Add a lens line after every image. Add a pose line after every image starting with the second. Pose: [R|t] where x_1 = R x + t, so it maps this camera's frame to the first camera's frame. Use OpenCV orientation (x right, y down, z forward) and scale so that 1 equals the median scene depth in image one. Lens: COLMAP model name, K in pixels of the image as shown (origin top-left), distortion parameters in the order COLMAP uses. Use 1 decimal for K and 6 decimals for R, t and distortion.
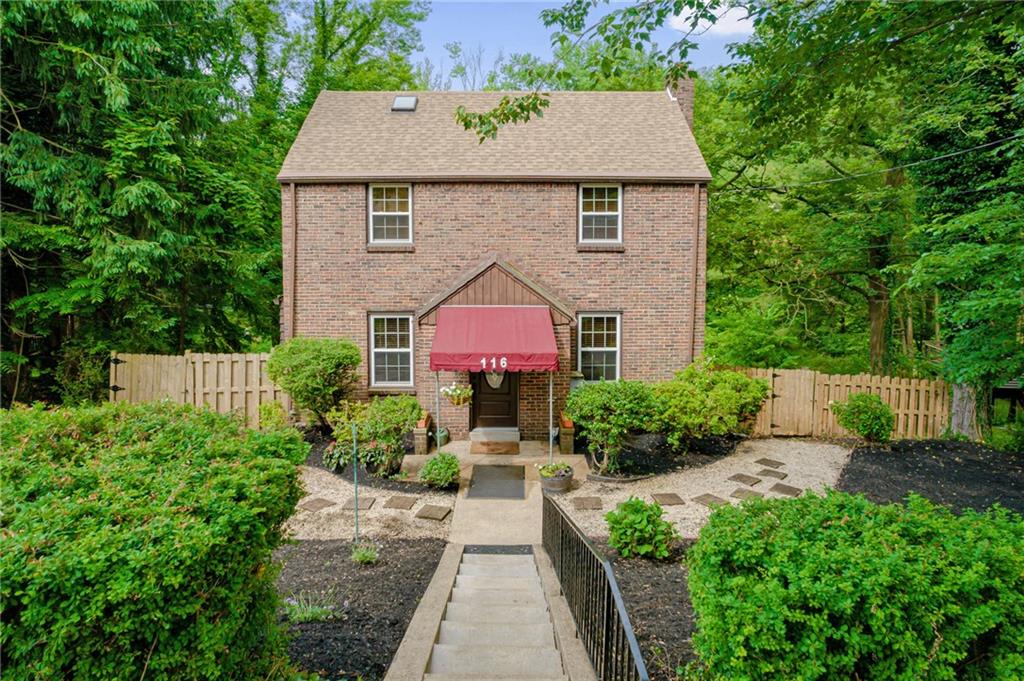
lens RADIAL K [[647.7, 0, 515.2], [0, 647.7, 339.1], [0, 0, 1]] dist [-0.042903, 0.000553]
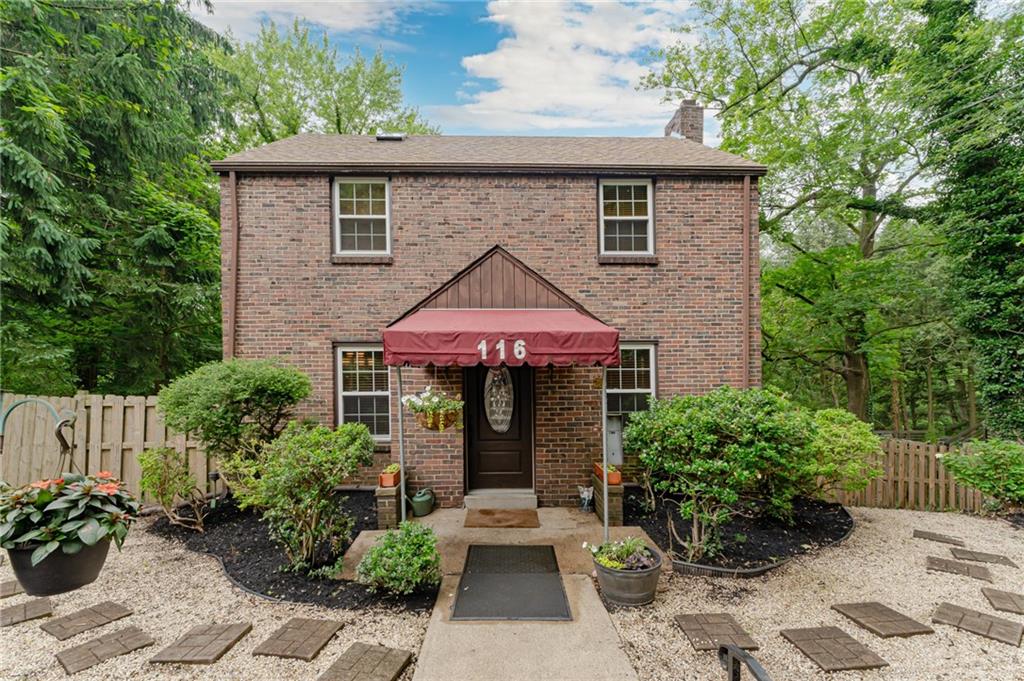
lens RADIAL K [[420.3, 0, 493.4], [0, 420.3, 405.1], [0, 0, 1]] dist [-0.001461, -0.000171]
pose [[0.999487, -0.021406, -0.023811, -0.026011], [0.018402, 0.992615, -0.119900, 0.098817], [0.026202, 0.119401, 0.992500, 0.525788]]
